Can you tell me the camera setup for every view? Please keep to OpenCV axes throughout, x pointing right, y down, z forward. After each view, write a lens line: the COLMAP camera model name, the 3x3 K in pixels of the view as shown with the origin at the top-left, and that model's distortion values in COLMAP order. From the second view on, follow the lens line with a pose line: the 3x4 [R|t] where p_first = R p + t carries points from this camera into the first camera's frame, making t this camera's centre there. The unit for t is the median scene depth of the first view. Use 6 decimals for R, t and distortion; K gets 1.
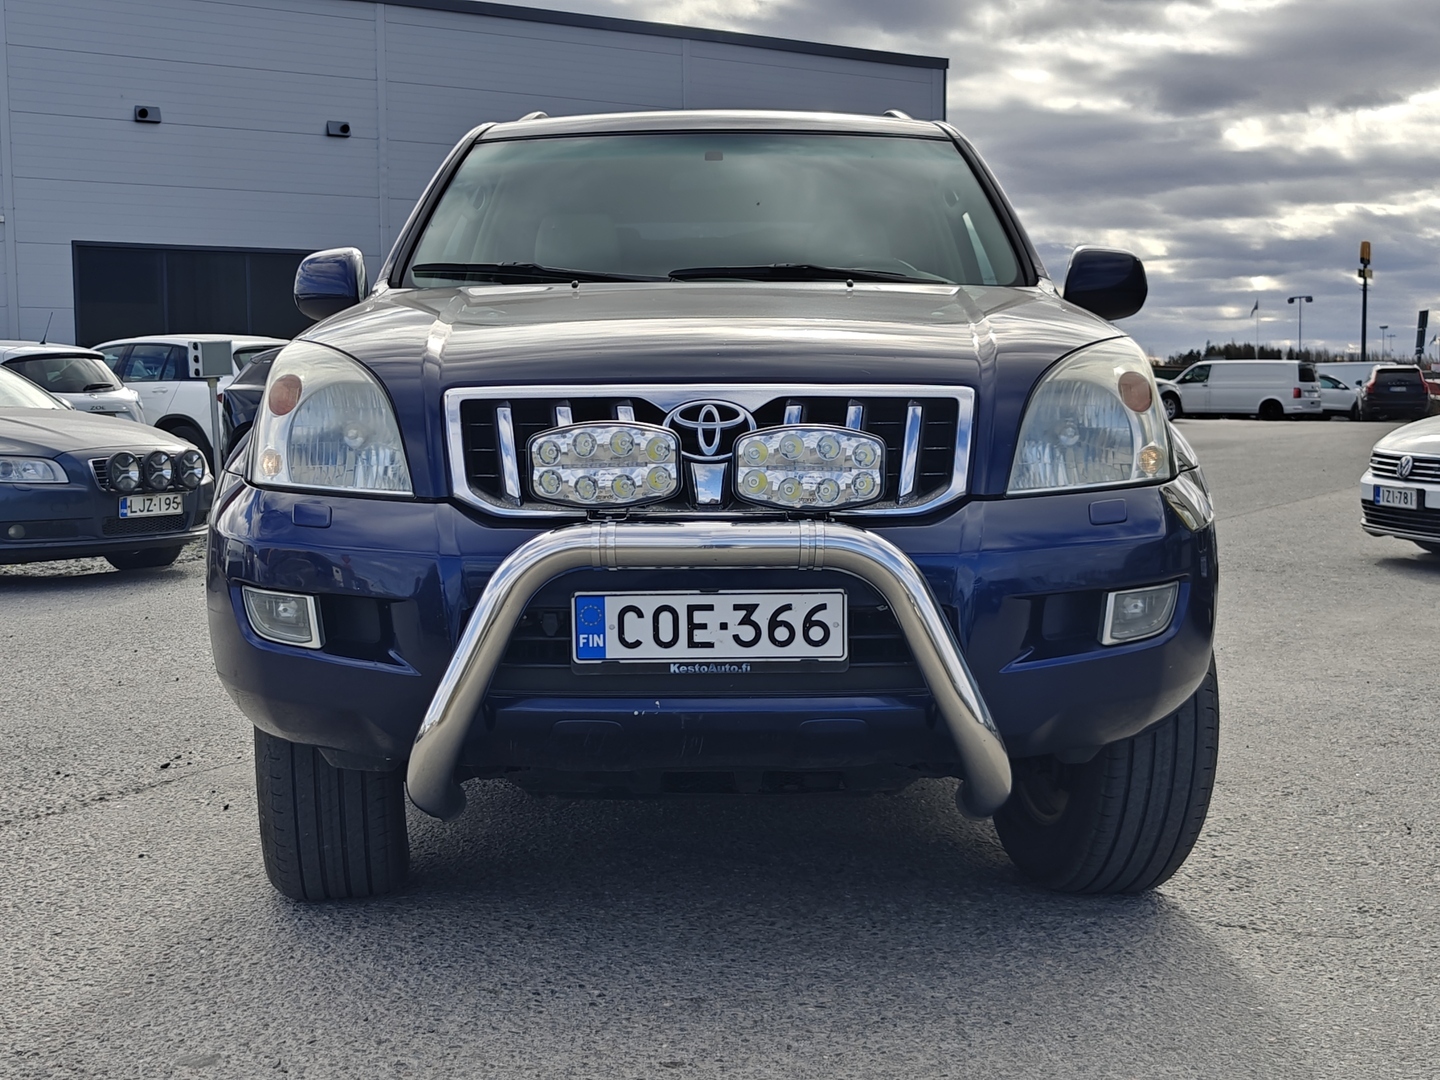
lens RADIAL K [[1819.7, 0, 719.3], [0, 1819.7, 538.4], [0, 0, 1]] dist [0.073879, 0.000000]
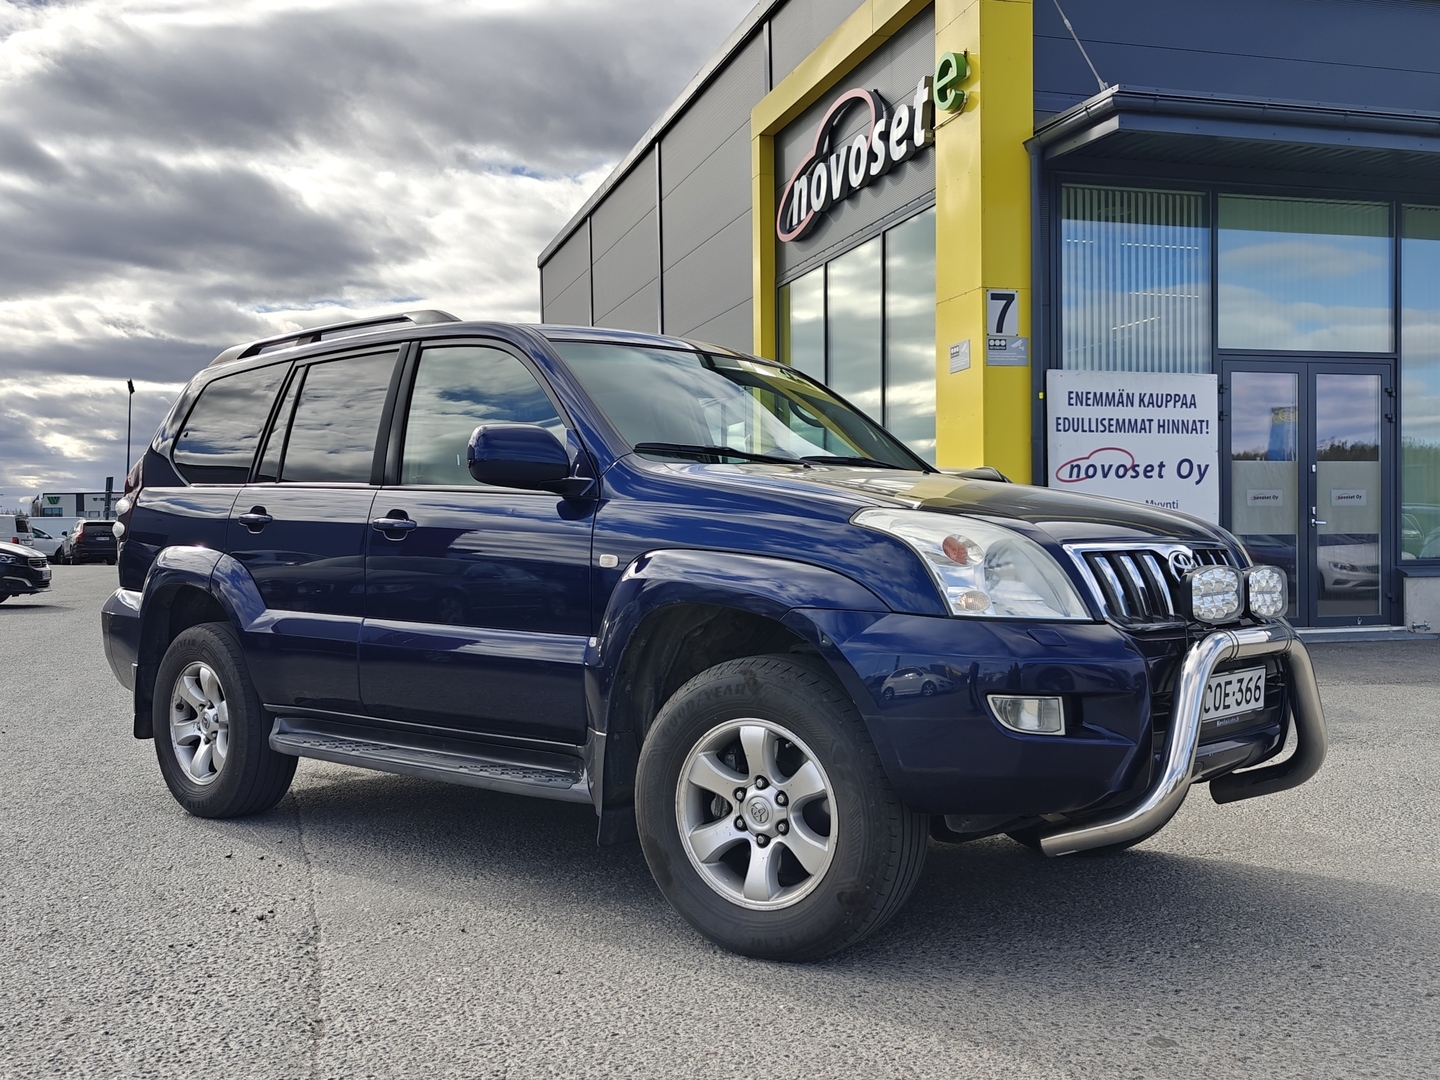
lens RADIAL K [[1424.8, 0, 717.6], [0, 1424.8, 547.1], [0, 0, 1]] dist [0.049397, 0.000000]
pose [[0.668999, -0.001295, 0.743262, -1.120386], [0.056971, 0.997146, -0.049542, -0.039339], [-0.741076, 0.075489, 0.667164, 0.441746]]
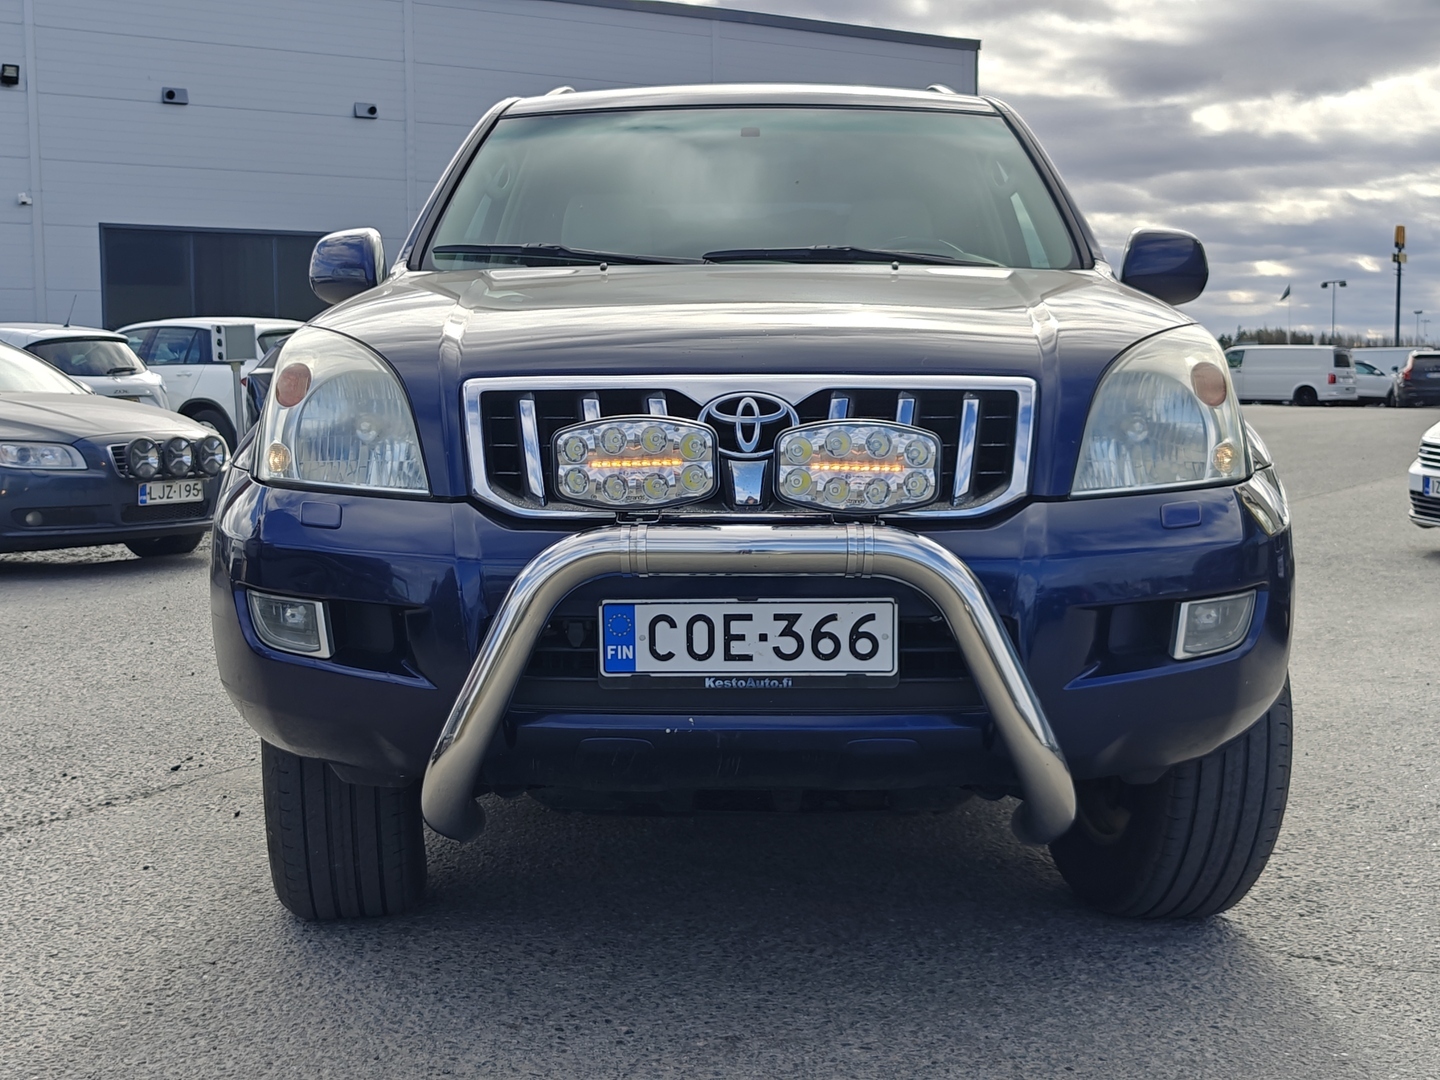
lens RADIAL K [[1819.7, 0, 715.4], [0, 1819.7, 536.2], [0, 0, 1]] dist [0.073879, 0.000000]
pose [[0.999855, 0.004302, -0.016503, -0.006215], [-0.004178, 0.999963, 0.007519, -0.009141], [0.016534, -0.007449, 0.999836, 0.069328]]
